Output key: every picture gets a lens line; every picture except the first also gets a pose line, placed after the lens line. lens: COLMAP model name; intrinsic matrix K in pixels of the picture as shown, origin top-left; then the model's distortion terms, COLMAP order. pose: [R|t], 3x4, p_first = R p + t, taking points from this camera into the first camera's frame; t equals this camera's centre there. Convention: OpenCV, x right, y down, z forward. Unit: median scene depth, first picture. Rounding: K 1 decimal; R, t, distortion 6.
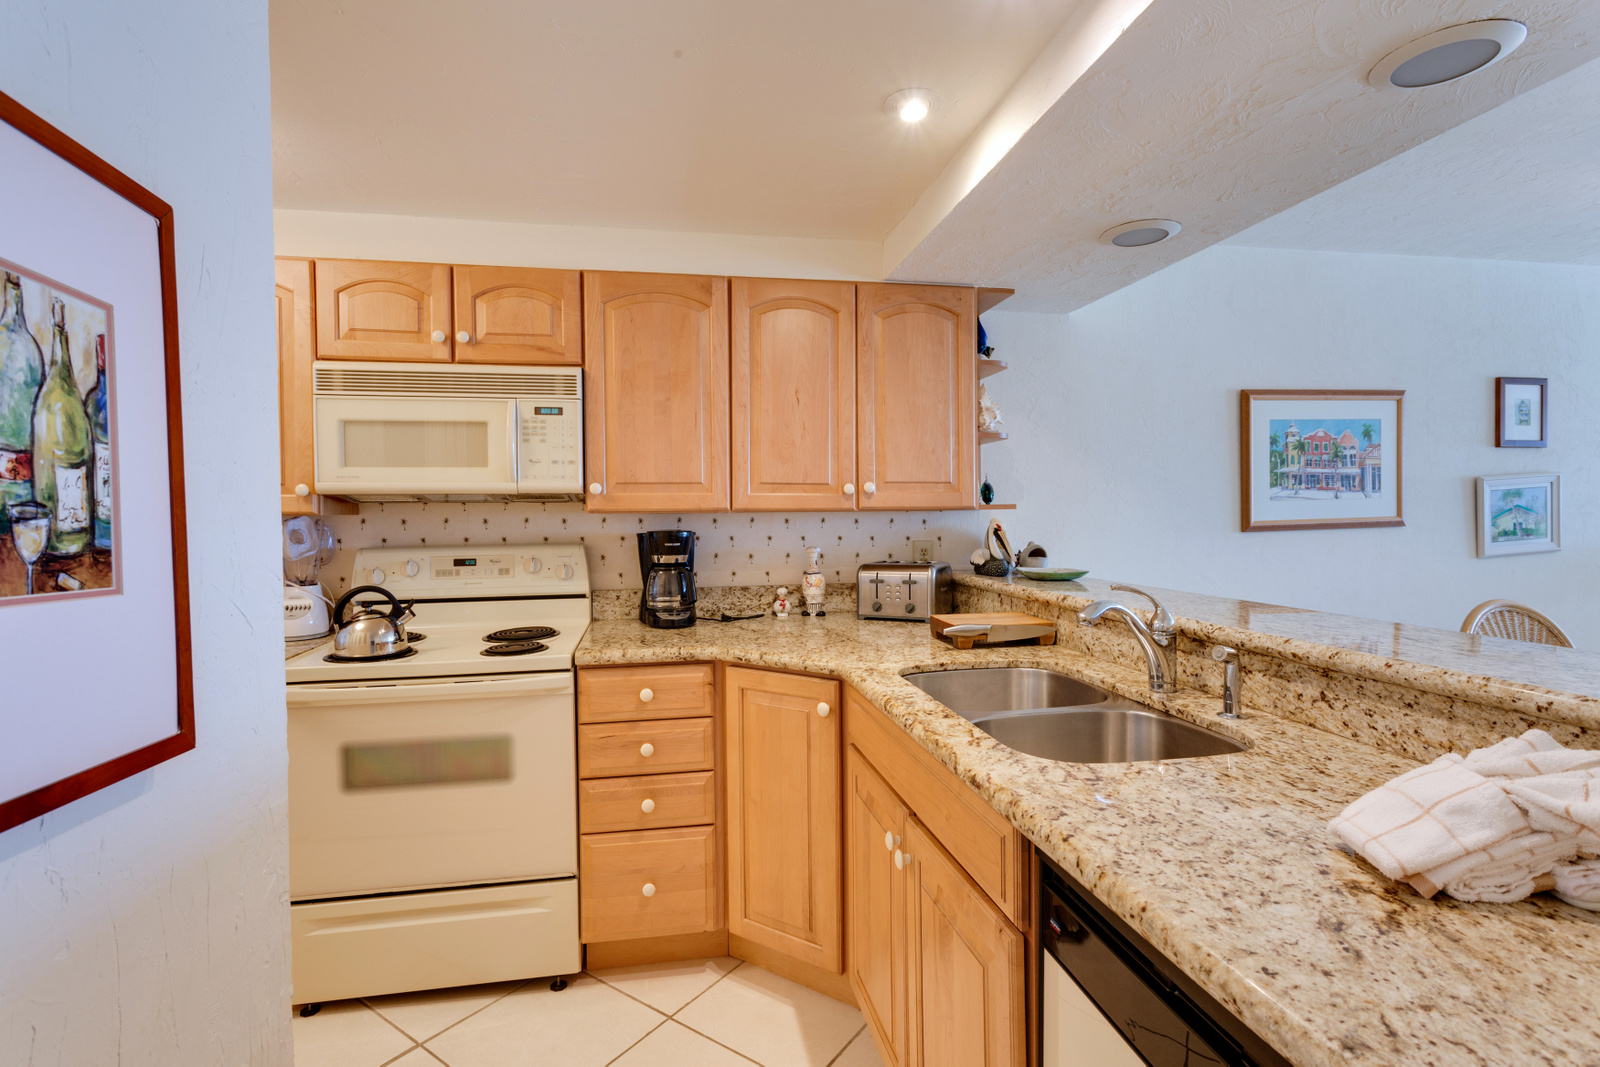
lens RADIAL K [[760.7, 0, 796.4], [0, 760.7, 528.8], [0, 0, 1]] dist [-0.001285, -0.000296]
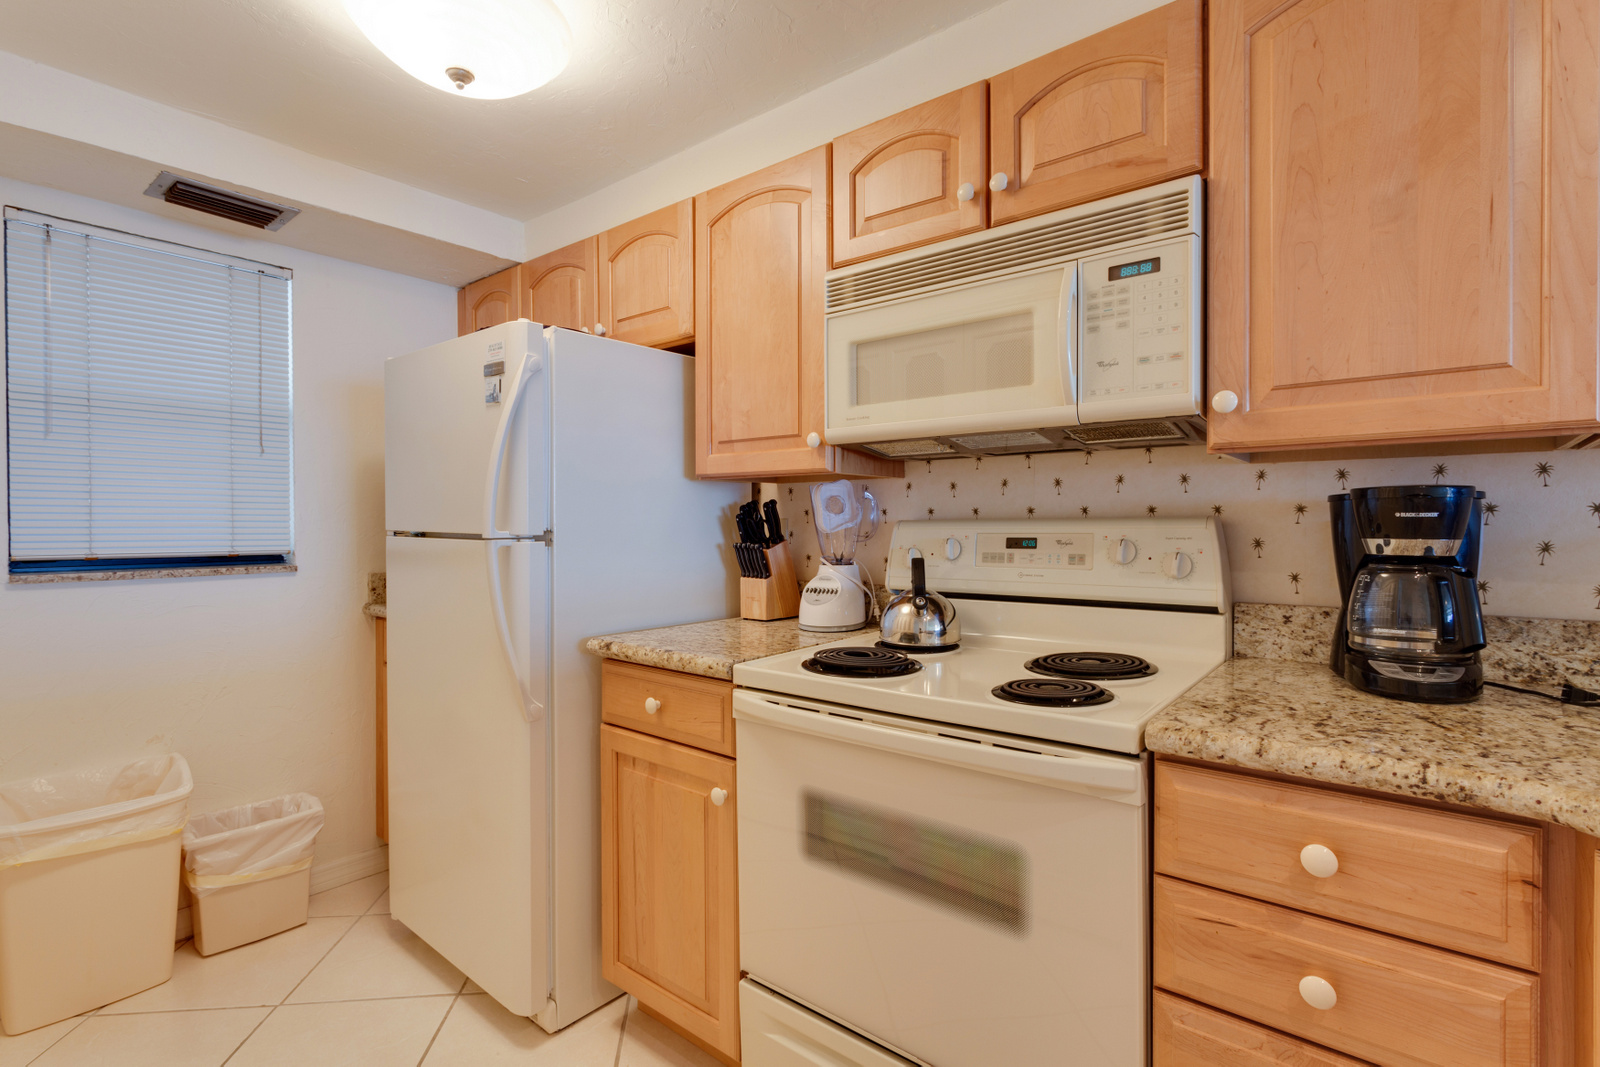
lens RADIAL K [[760.7, 0, 796.4], [0, 760.7, 528.8], [0, 0, 1]] dist [-0.001285, -0.000296]
pose [[0.645892, 0.012449, -0.763327, -0.057914], [-0.017349, 0.999848, 0.001626, 0.035962], [0.763231, 0.012192, 0.646010, 0.442000]]
